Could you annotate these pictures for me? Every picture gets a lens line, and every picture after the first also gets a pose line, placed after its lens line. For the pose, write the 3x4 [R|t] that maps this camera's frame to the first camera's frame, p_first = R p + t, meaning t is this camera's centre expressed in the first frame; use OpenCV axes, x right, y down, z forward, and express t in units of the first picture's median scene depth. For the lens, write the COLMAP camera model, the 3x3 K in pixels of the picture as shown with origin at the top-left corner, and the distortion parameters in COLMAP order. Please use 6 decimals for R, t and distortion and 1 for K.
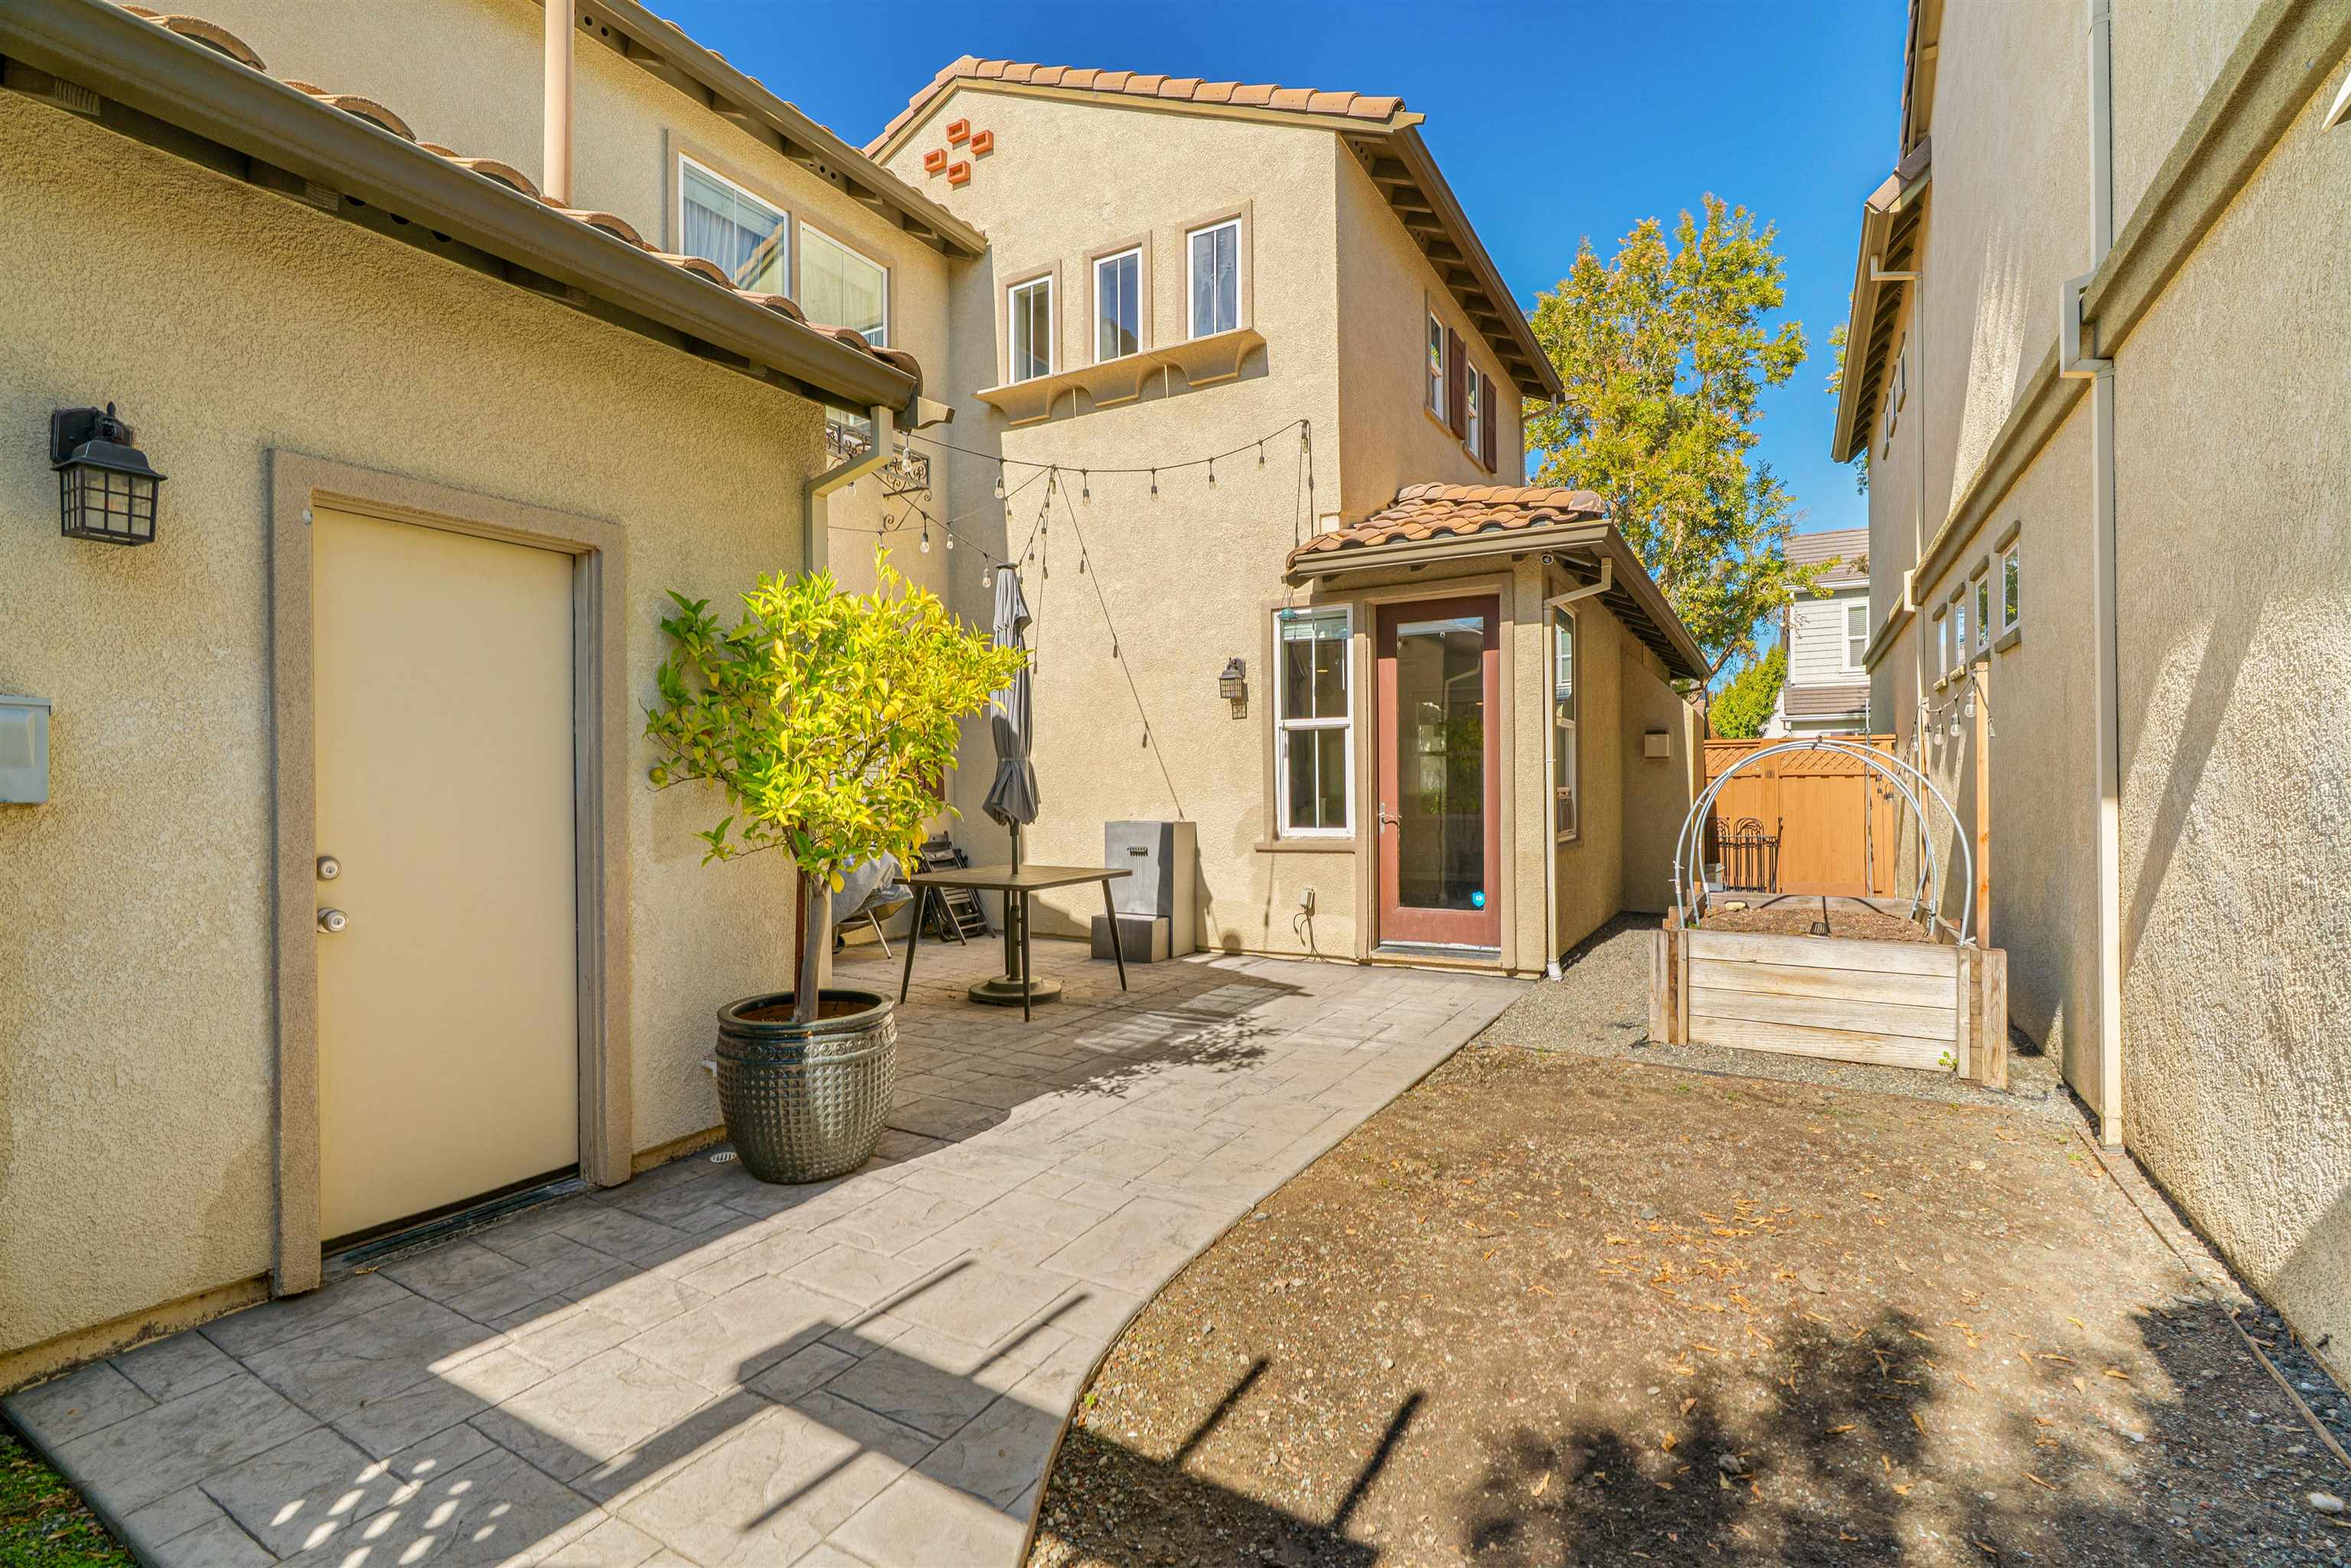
lens RADIAL K [[1069.5, 0, 1181.6], [0, 1069.5, 780.7], [0, 0, 1]] dist [-0.008820, 0.002591]
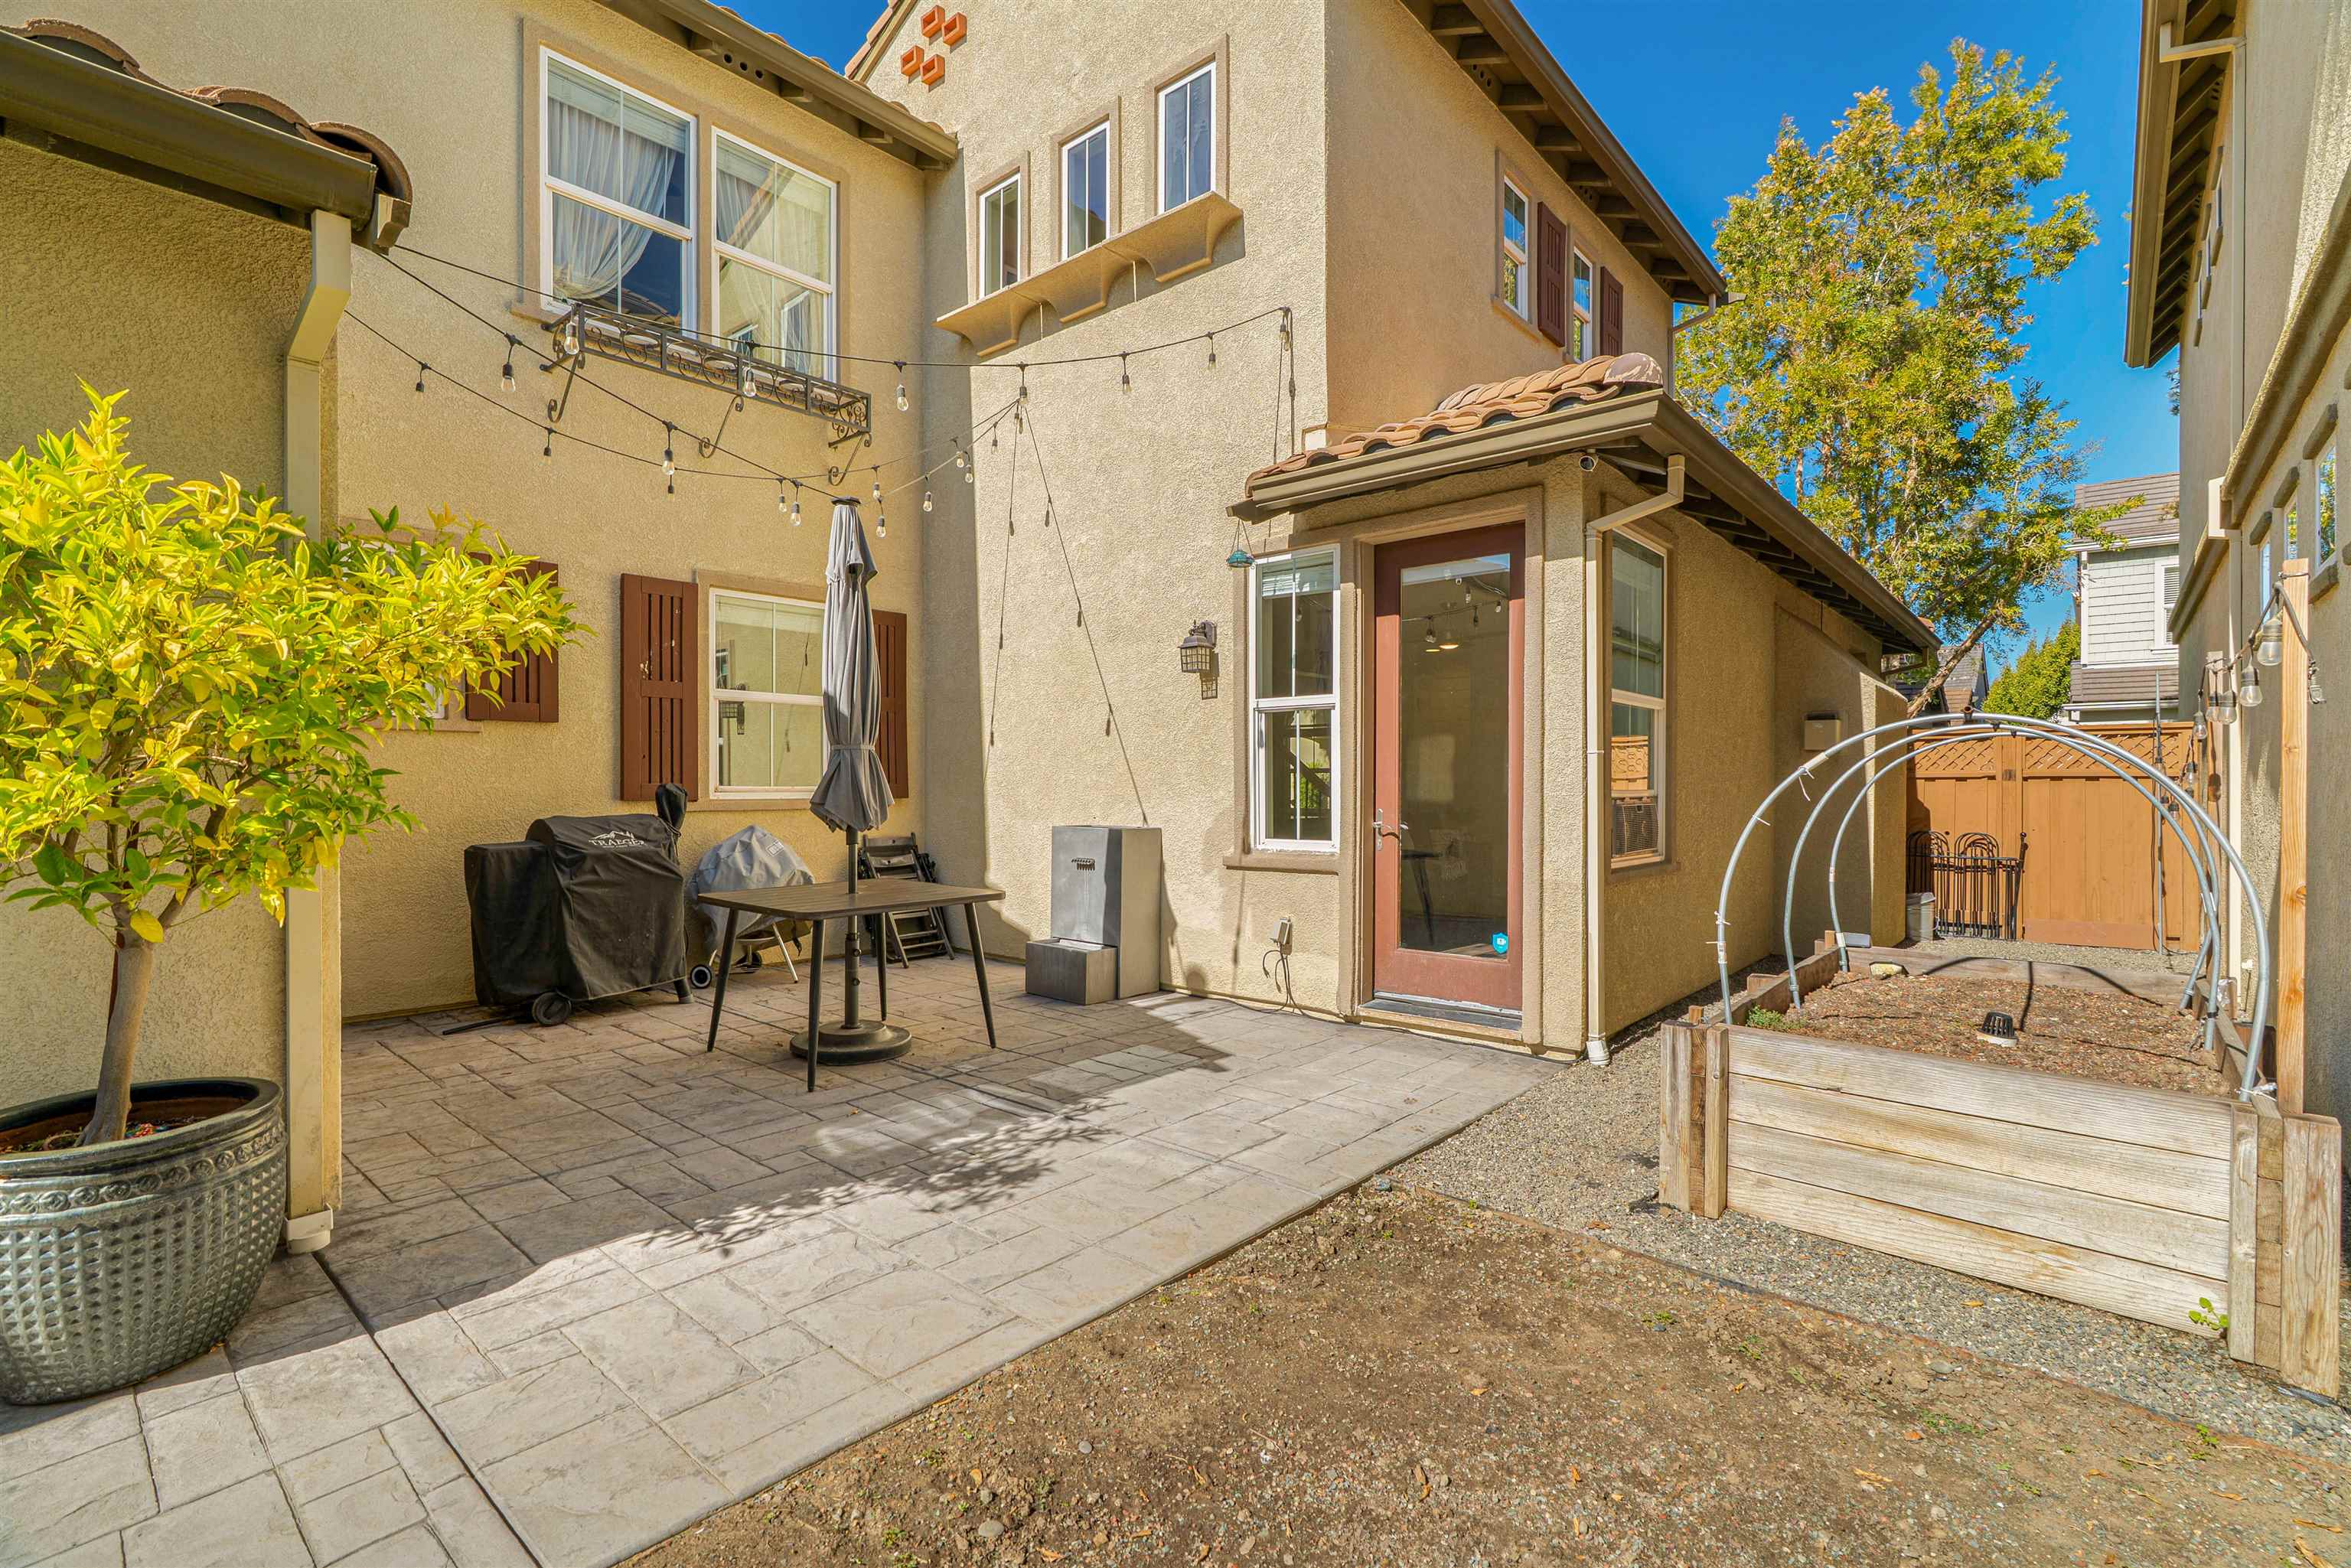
lens RADIAL K [[1069.5, 0, 1174.5], [0, 1069.5, 783.4], [0, 0, 1]] dist [-0.008820, 0.002591]
pose [[0.979949, 0.009468, -0.199024, 0.189855], [-0.008303, 0.999943, 0.006690, -0.000491], [0.199076, -0.004903, 0.979972, 0.227622]]
